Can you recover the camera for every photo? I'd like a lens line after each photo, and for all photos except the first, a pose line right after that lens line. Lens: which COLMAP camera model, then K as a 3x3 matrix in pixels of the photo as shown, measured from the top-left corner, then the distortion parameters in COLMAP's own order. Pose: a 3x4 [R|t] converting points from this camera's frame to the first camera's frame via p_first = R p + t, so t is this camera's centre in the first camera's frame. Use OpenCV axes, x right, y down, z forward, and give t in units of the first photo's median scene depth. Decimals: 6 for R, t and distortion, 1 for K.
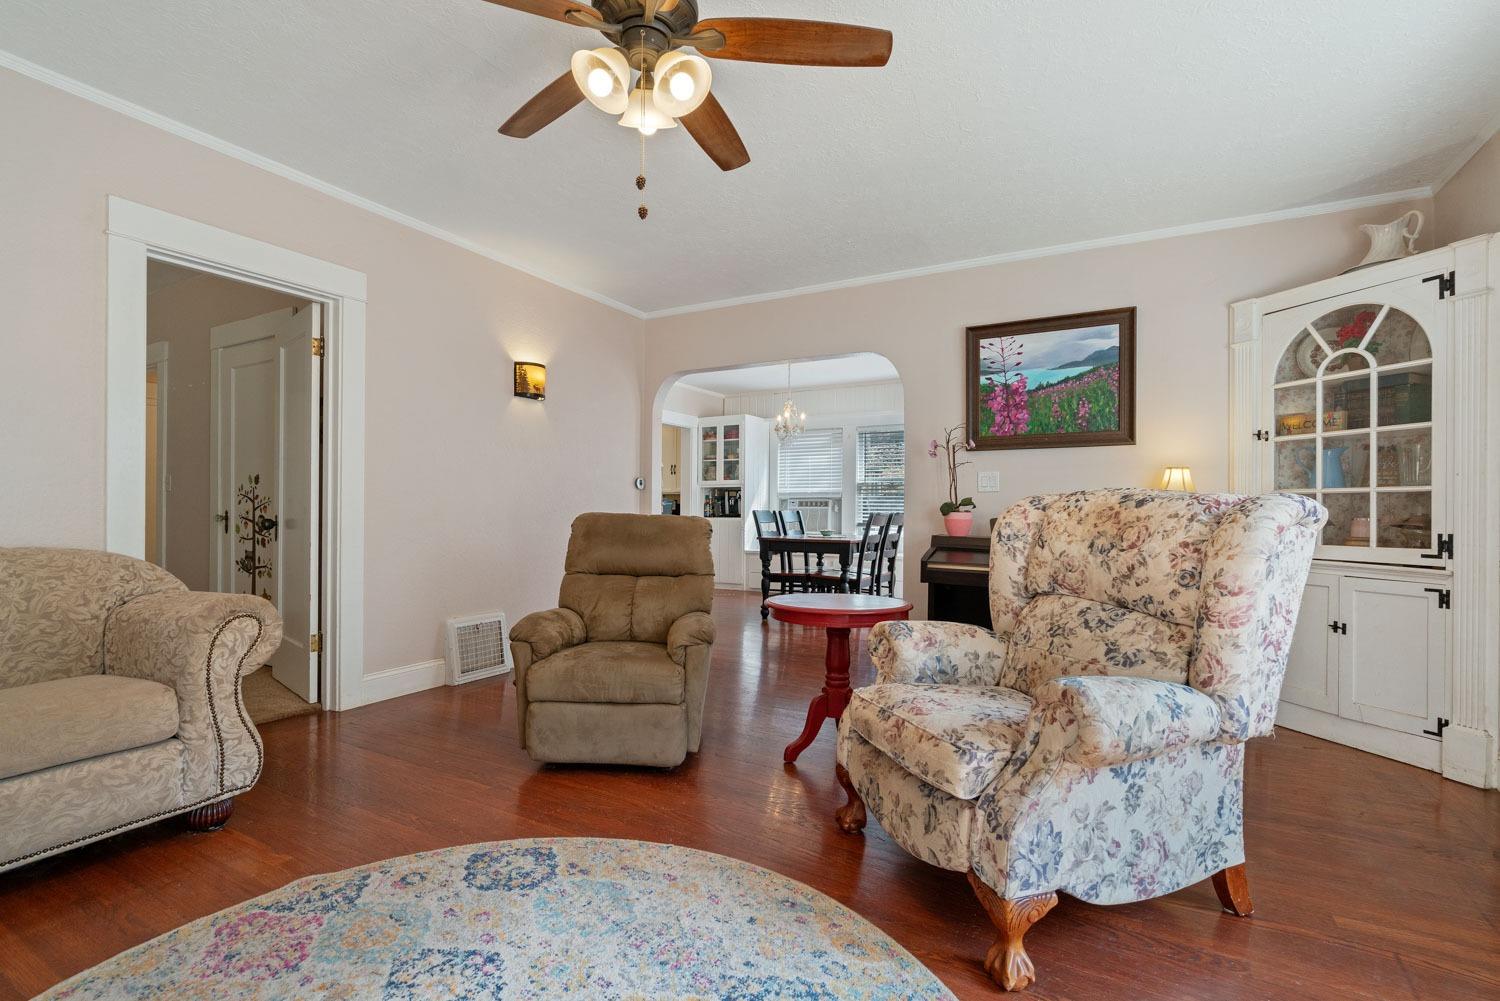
lens RADIAL K [[682.1, 0, 741.5], [0, 682.1, 507.3], [0, 0, 1]] dist [-0.010045, 0.000961]
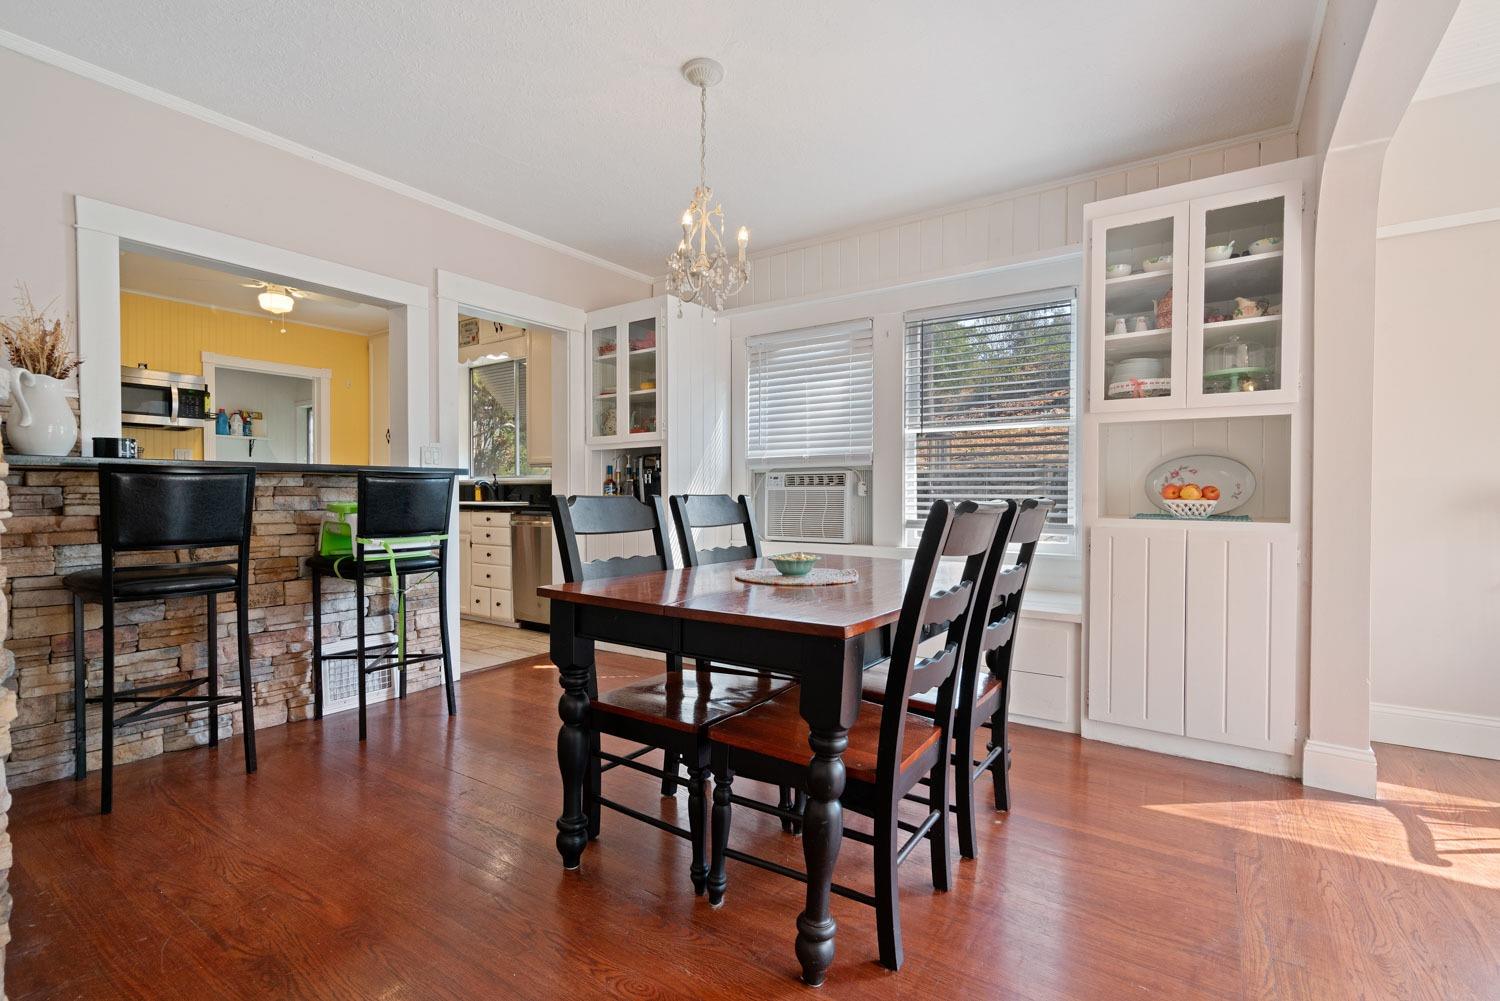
lens RADIAL K [[682.1, 0, 749.2], [0, 682.1, 504.1], [0, 0, 1]] dist [-0.010045, 0.000961]
pose [[0.996759, -0.006389, -0.080191, 0.138722], [0.008054, 0.999758, 0.020457, 0.001898], [0.080041, -0.021037, 0.996570, 0.727606]]
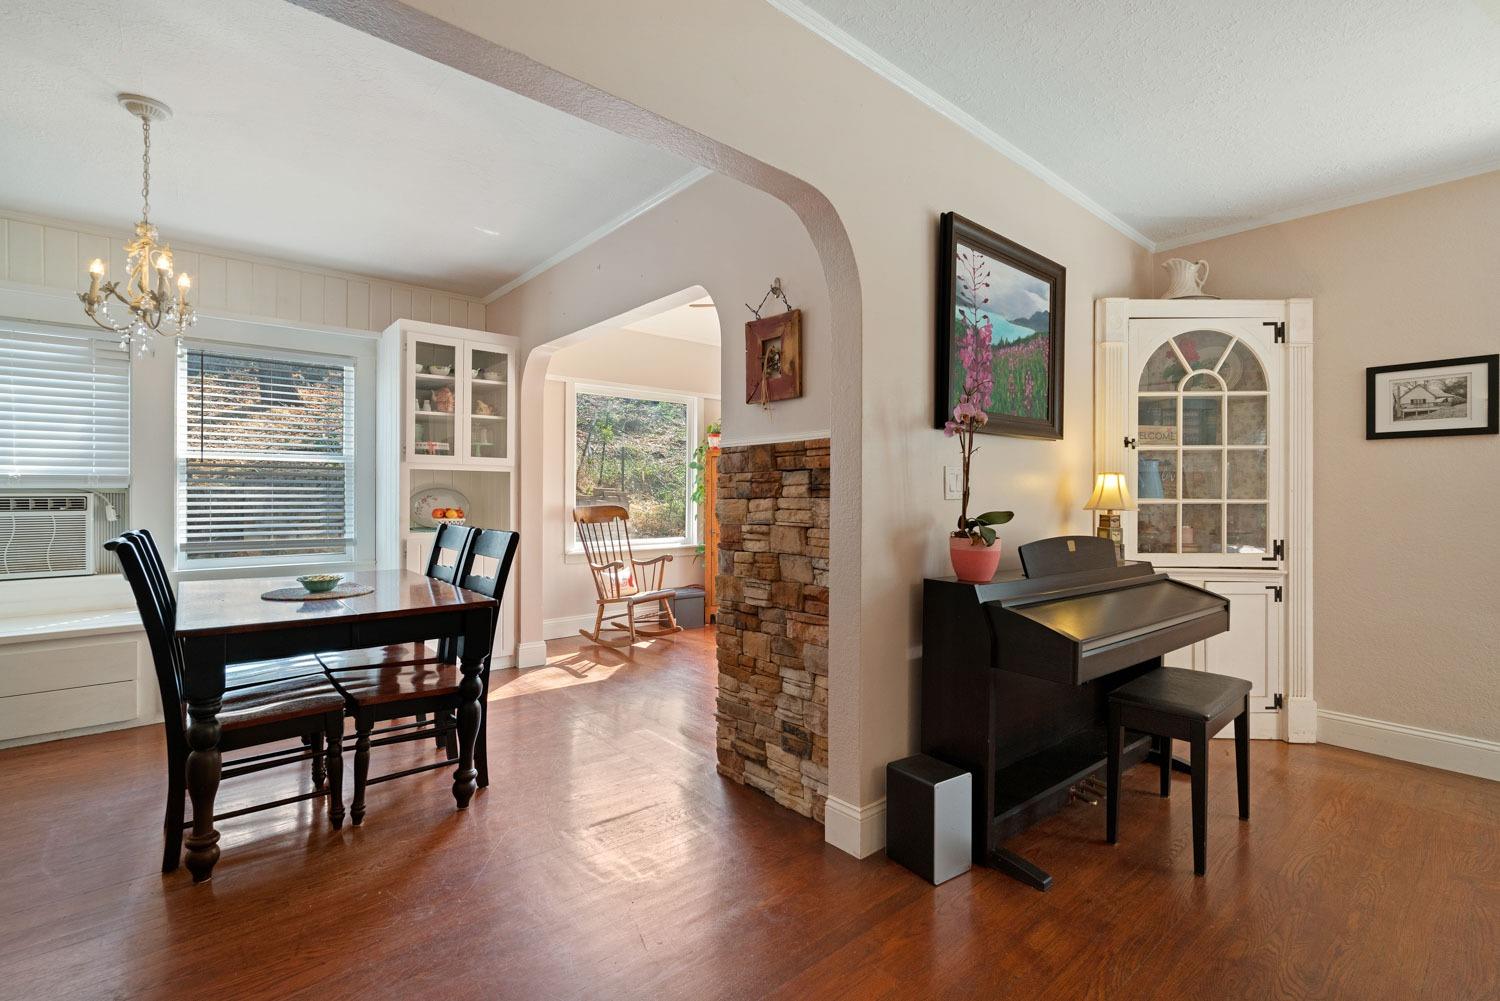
lens RADIAL K [[682.1, 0, 743.5], [0, 682.1, 495.2], [0, 0, 1]] dist [-0.010045, 0.000961]
pose [[0.334244, -0.009331, 0.942440, -0.182950], [-0.002328, 0.999940, 0.010726, -0.022495], [-0.942484, -0.005779, 0.334202, 0.664439]]
